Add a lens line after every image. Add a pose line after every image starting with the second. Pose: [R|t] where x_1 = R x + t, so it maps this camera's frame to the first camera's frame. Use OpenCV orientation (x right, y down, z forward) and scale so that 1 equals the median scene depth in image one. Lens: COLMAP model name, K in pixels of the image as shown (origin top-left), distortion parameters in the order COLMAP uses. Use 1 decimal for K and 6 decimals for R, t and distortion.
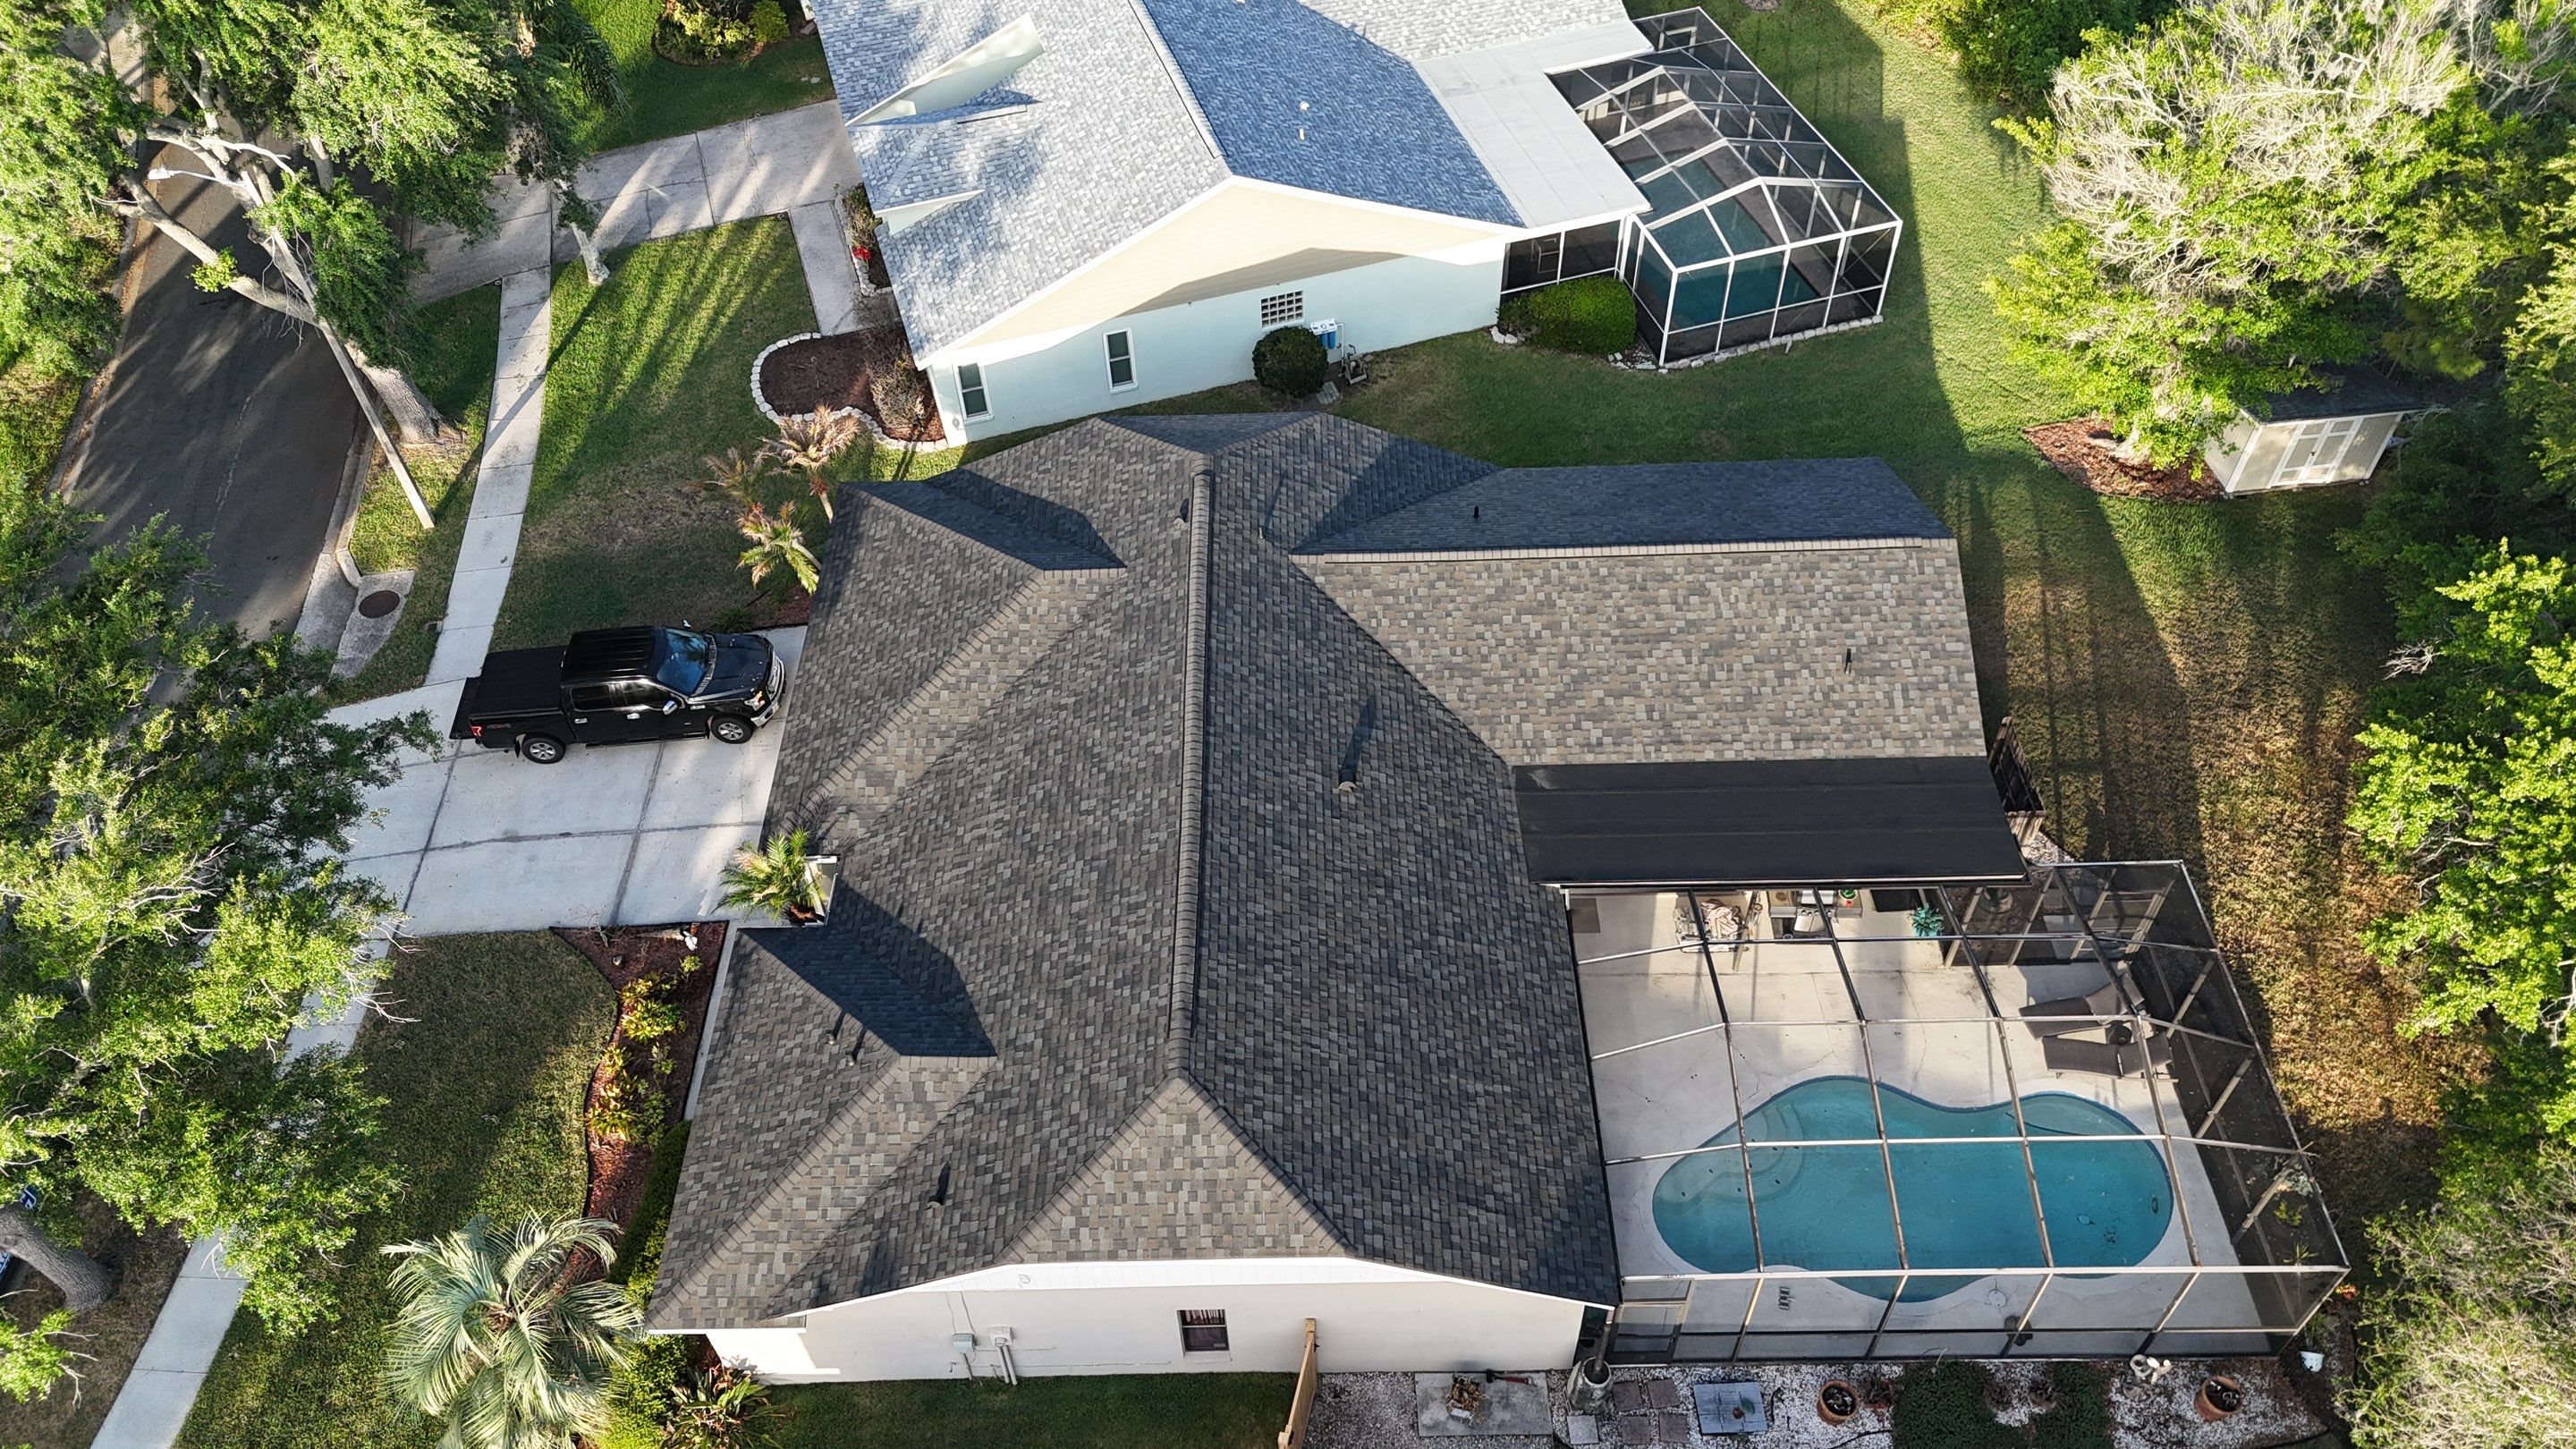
lens RADIAL K [[1845.4, 0, 1269.4], [0, 1845.4, 761.8], [0, 0, 1]] dist [0.050999, -0.000013]
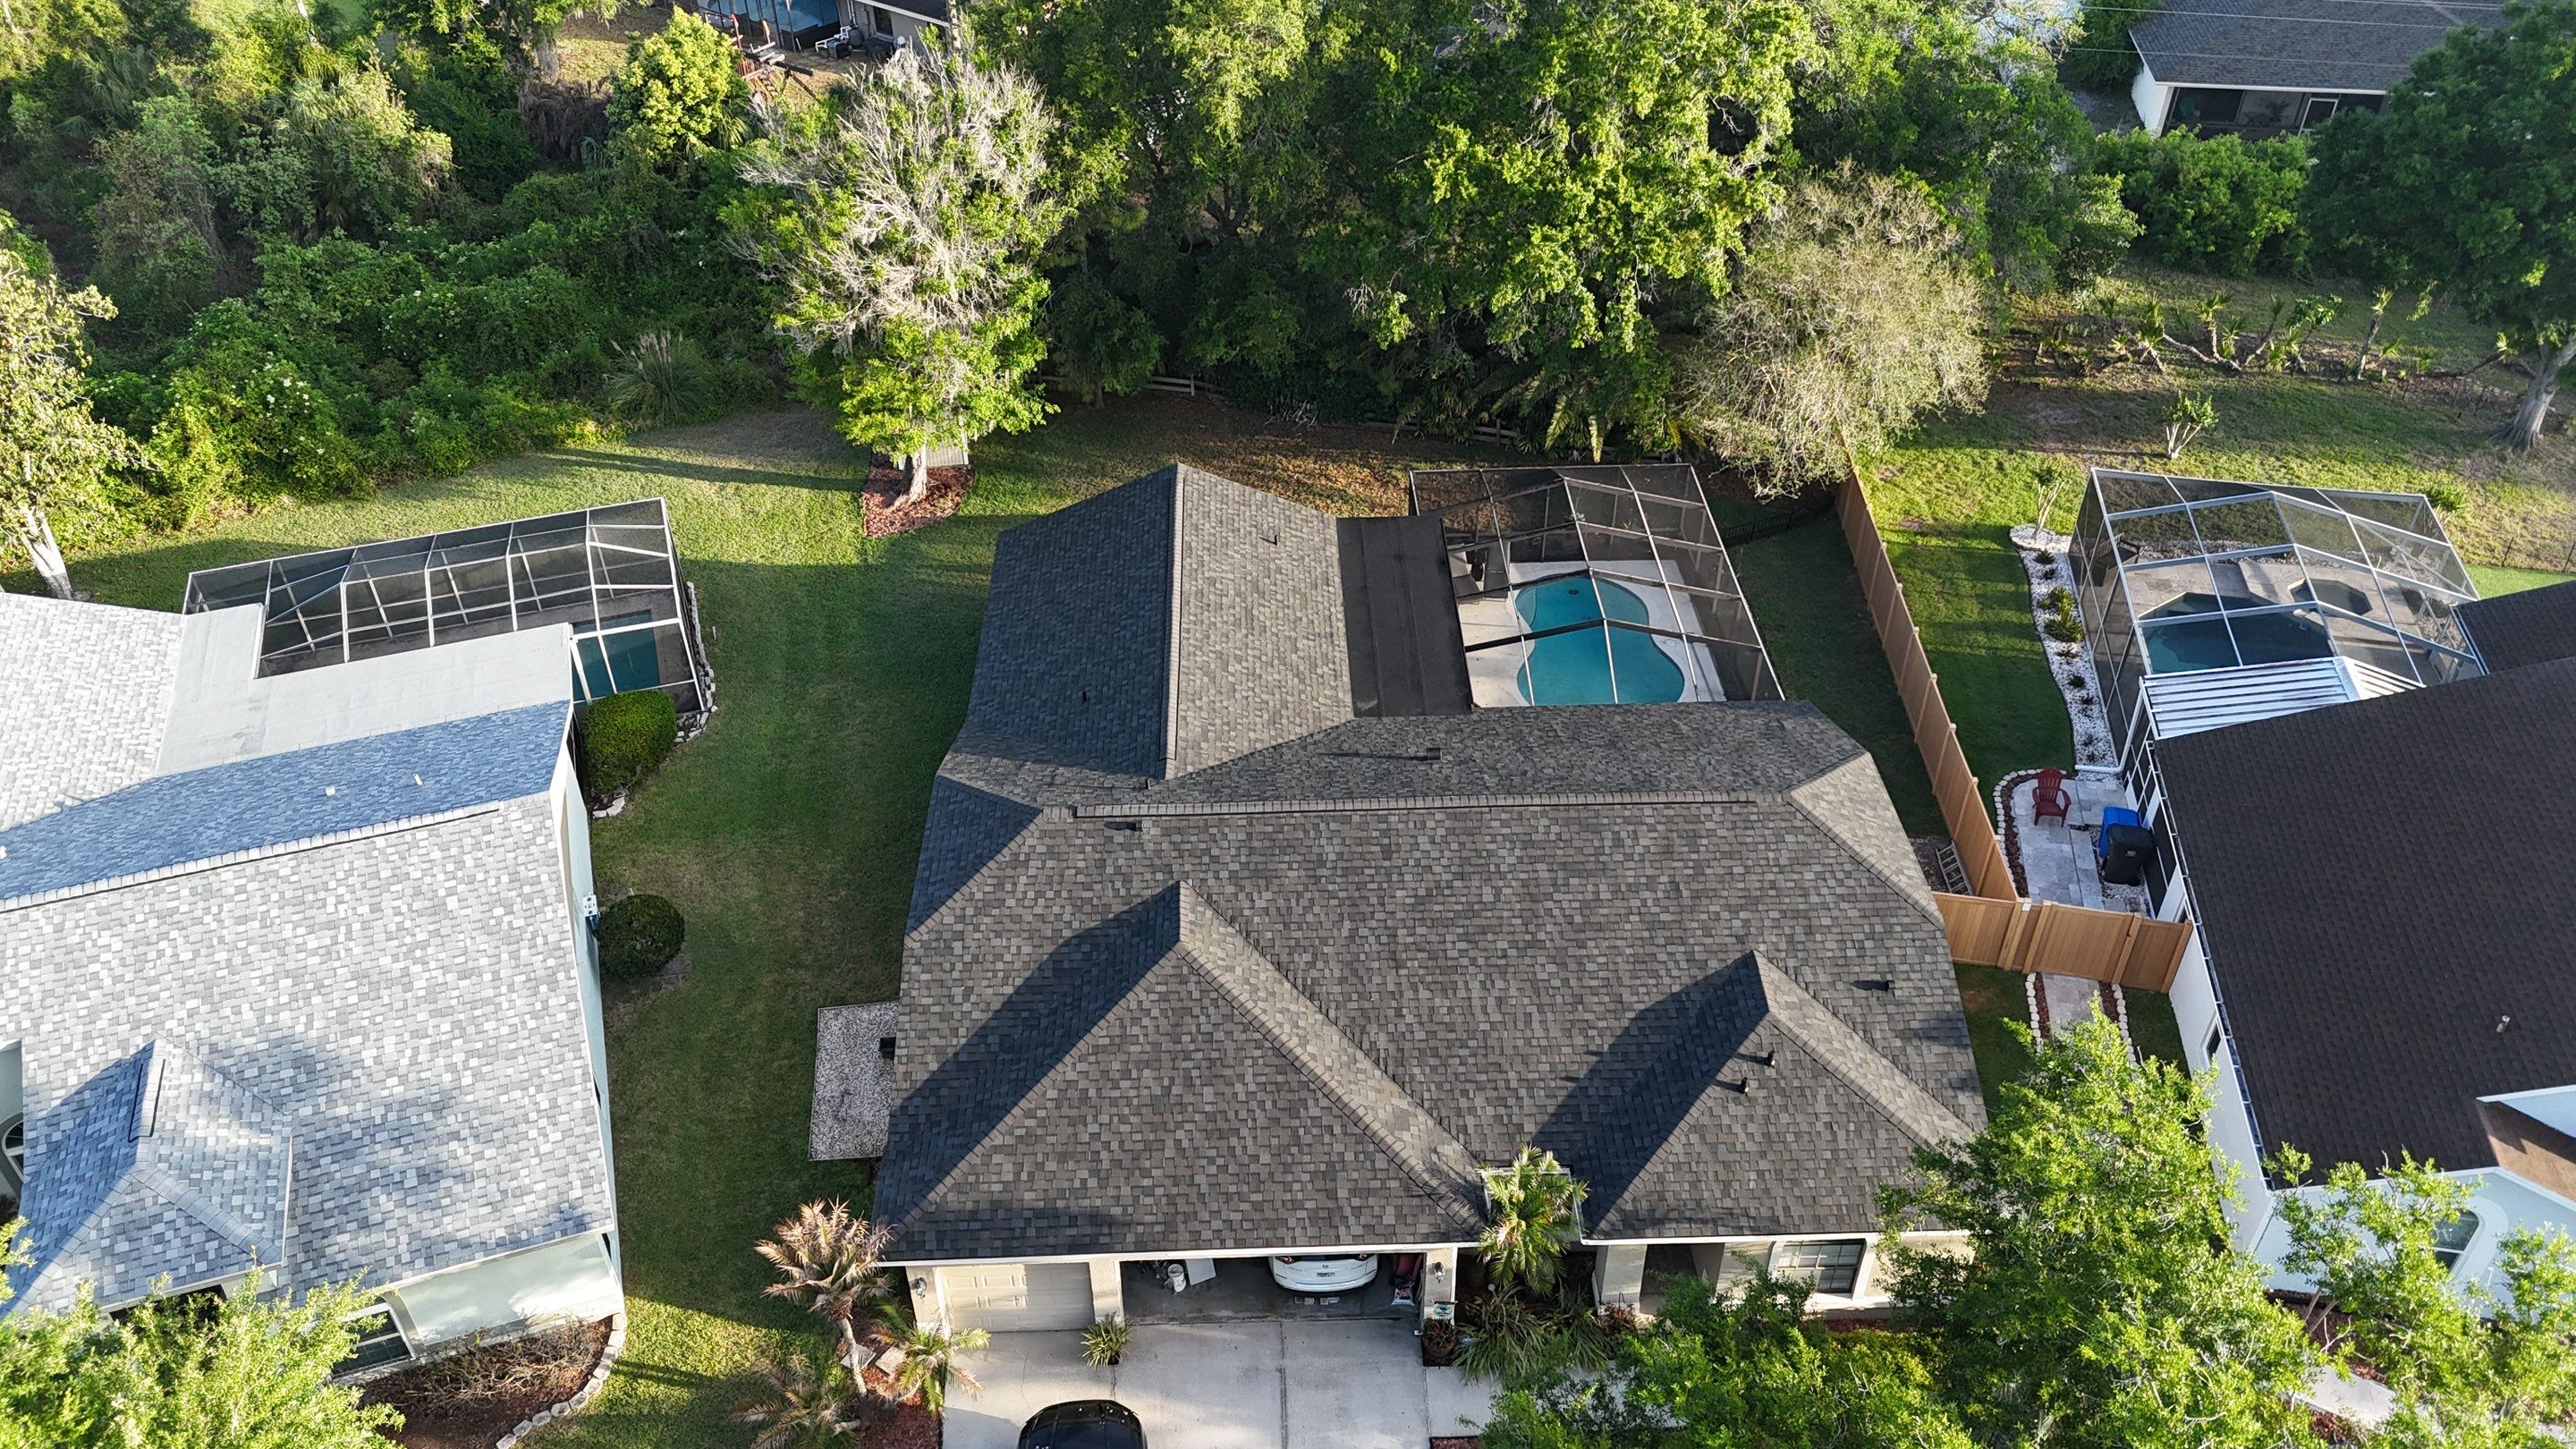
lens RADIAL K [[1885.4, 0, 1284.4], [0, 1885.4, 722.0], [0, 0, 1]] dist [0.075753, -0.074143]
pose [[-0.024142, -0.587811, 0.808638, -0.837898], [0.762653, 0.512144, 0.395055, -0.501986], [-0.646357, 0.626248, 0.435932, 0.474783]]
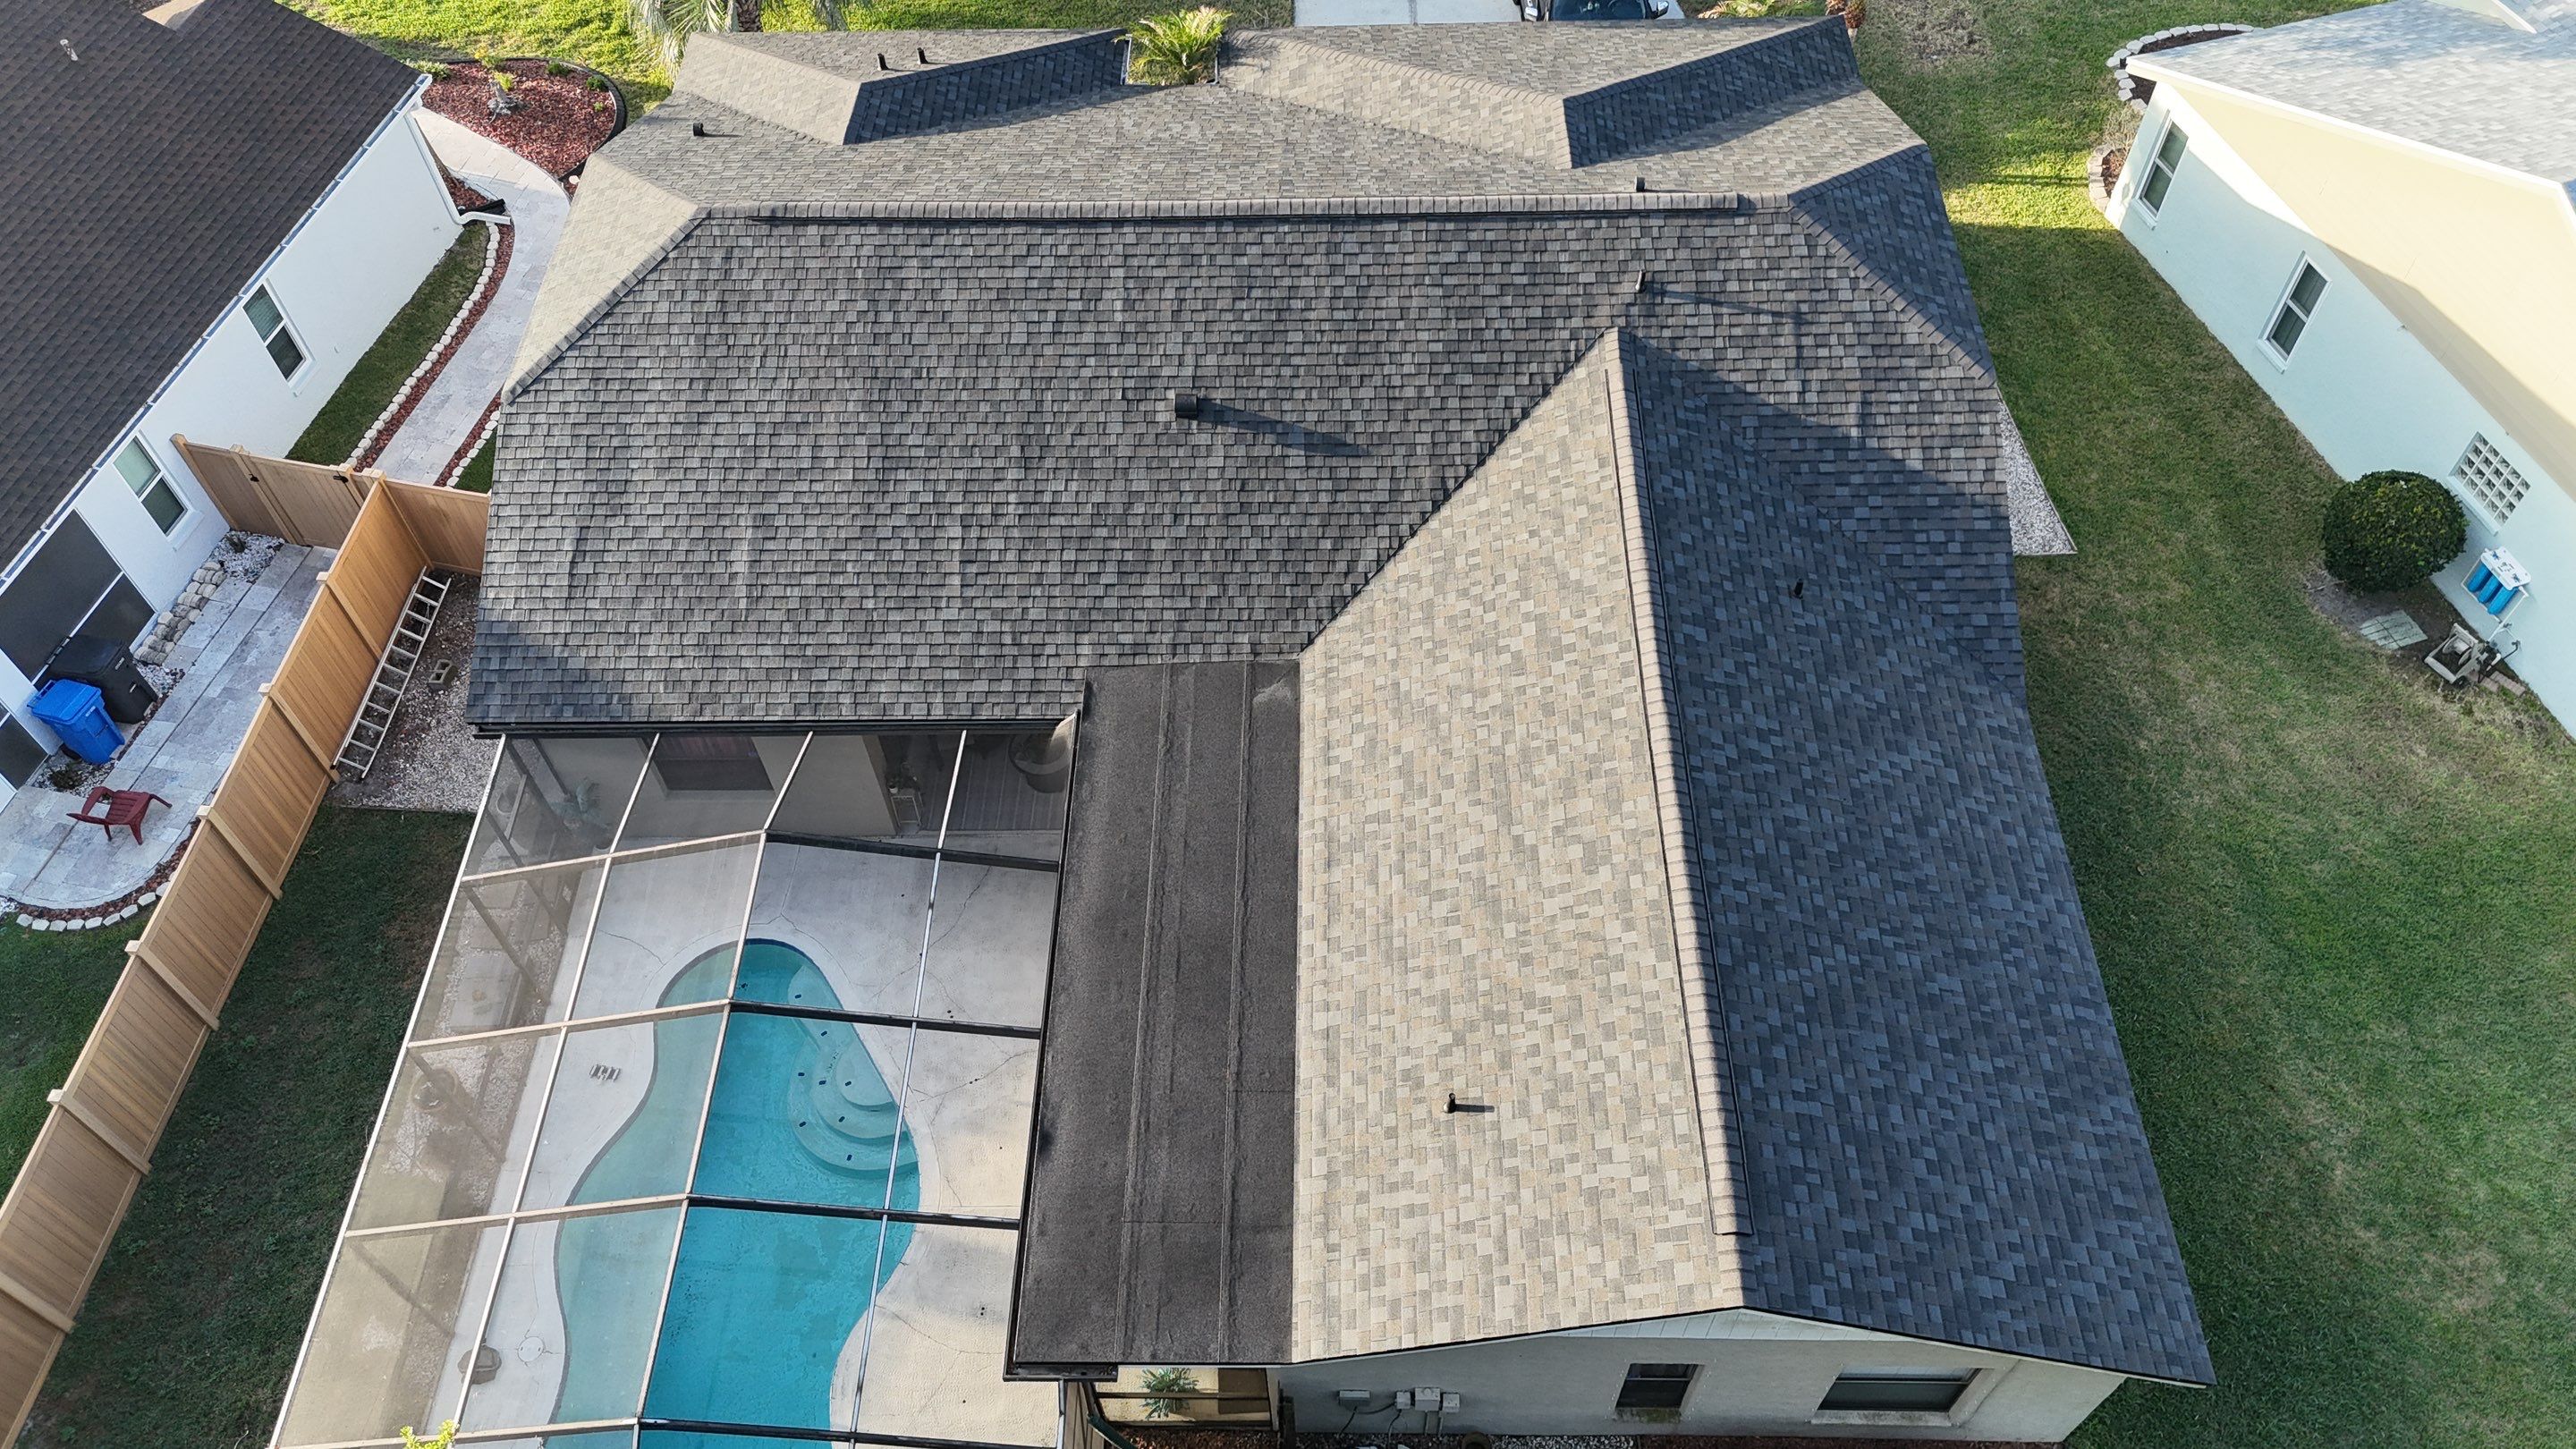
lens RADIAL K [[1881.1, 0, 1283.7], [0, 1881.1, 722.5], [0, 0, 1]] dist [0.083448, -0.078725]
pose [[-0.016521, 0.818243, -0.574635, 0.524266], [-0.735404, 0.379436, 0.561435, -0.356196], [0.677427, 0.431865, 0.595471, 0.577001]]
